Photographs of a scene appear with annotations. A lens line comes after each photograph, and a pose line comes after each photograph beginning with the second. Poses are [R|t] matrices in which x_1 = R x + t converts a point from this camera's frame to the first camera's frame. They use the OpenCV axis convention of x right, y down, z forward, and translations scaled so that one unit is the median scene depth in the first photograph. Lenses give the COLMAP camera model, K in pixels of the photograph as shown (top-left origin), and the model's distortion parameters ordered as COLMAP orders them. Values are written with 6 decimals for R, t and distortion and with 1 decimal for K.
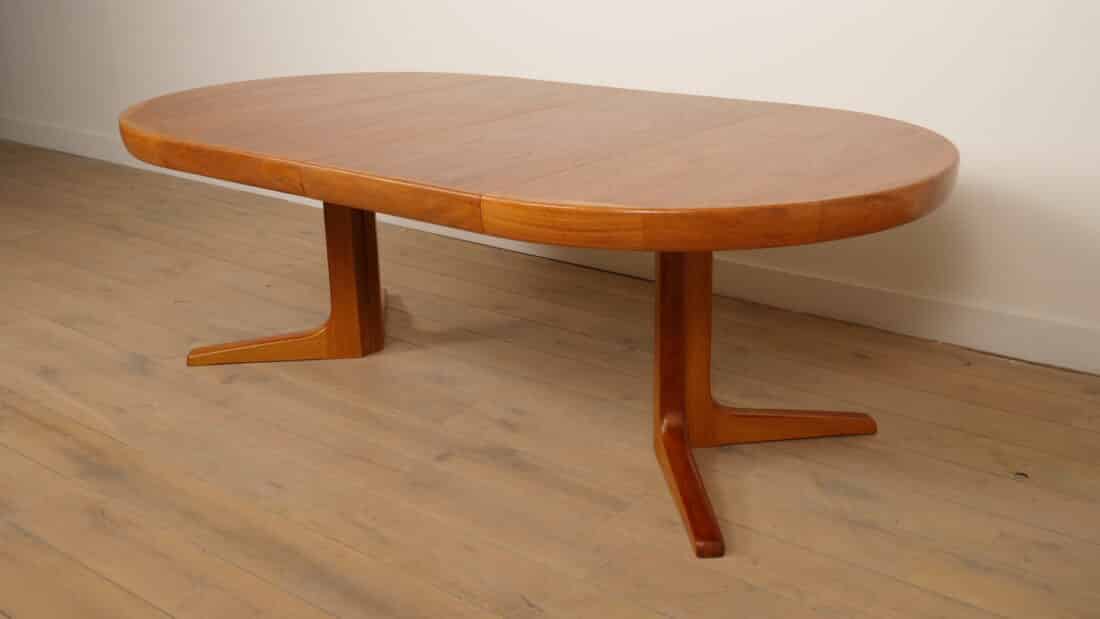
lens RADIAL K [[1195.0, 0, 550.0], [0, 1195.0, 309.5], [0, 0, 1]] dist [0.022454, 0.055216]
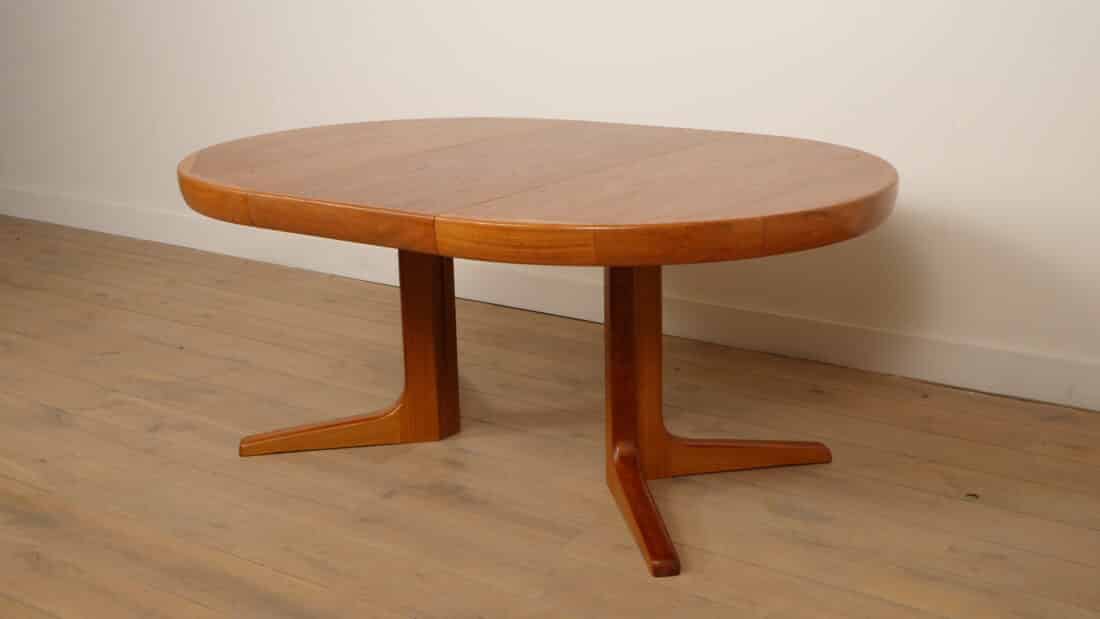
lens RADIAL K [[1419.2, 0, 550.0], [0, 1419.2, 309.5], [0, 0, 1]] dist [0.017127, 0.023473]
pose [[0.998405, -0.014670, 0.054521, -0.021541], [0.017910, 0.998071, -0.059438, 0.047093], [-0.053543, 0.060320, 0.996742, -0.171495]]
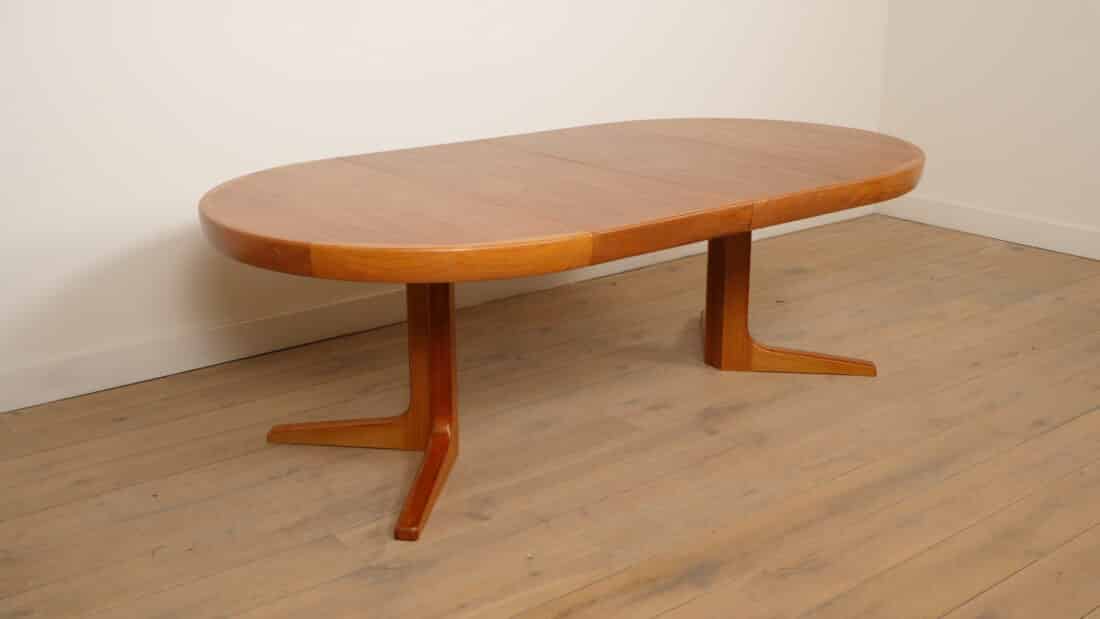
lens RADIAL K [[1195.0, 0, 550.0], [0, 1195.0, 309.5], [0, 0, 1]] dist [0.022454, 0.055216]
pose [[0.202360, -0.264923, 0.942797, -1.269522], [0.321855, 0.927227, 0.191465, -0.279690], [-0.924911, 0.264699, 0.272900, 0.840807]]
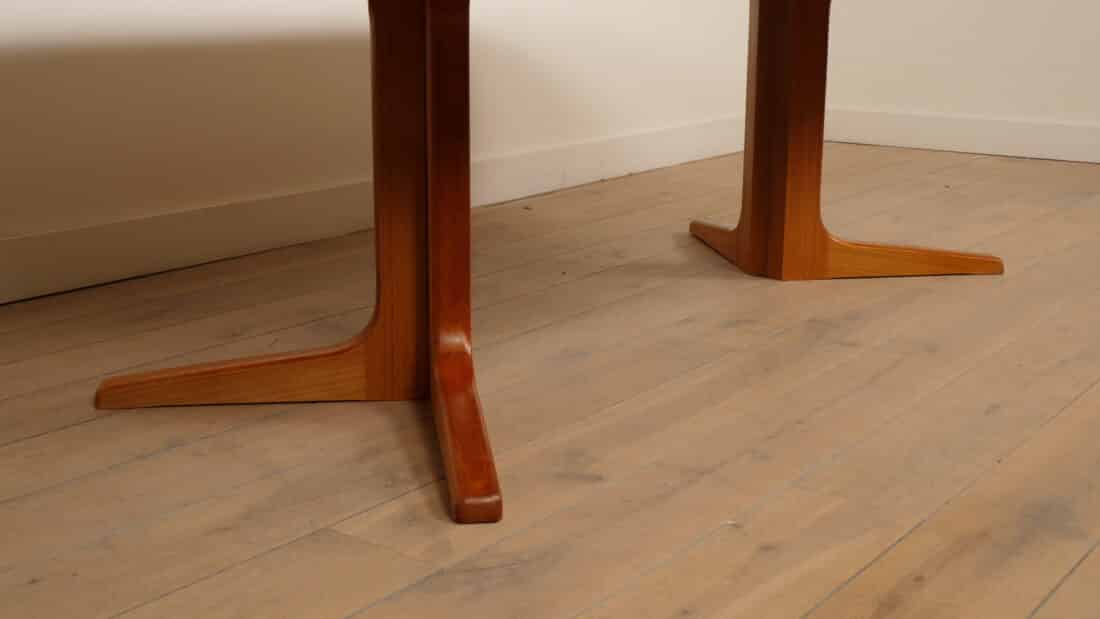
lens RADIAL K [[1422.4, 0, 572.6], [0, 1422.4, 310.3], [0, 0, 1]] dist [0.035255, 0.039151]
pose [[-0.067467, -0.211180, 0.975116, -0.968420], [0.325735, 0.919127, 0.221592, -0.149194], [-0.943051, 0.332580, 0.006778, 1.210647]]
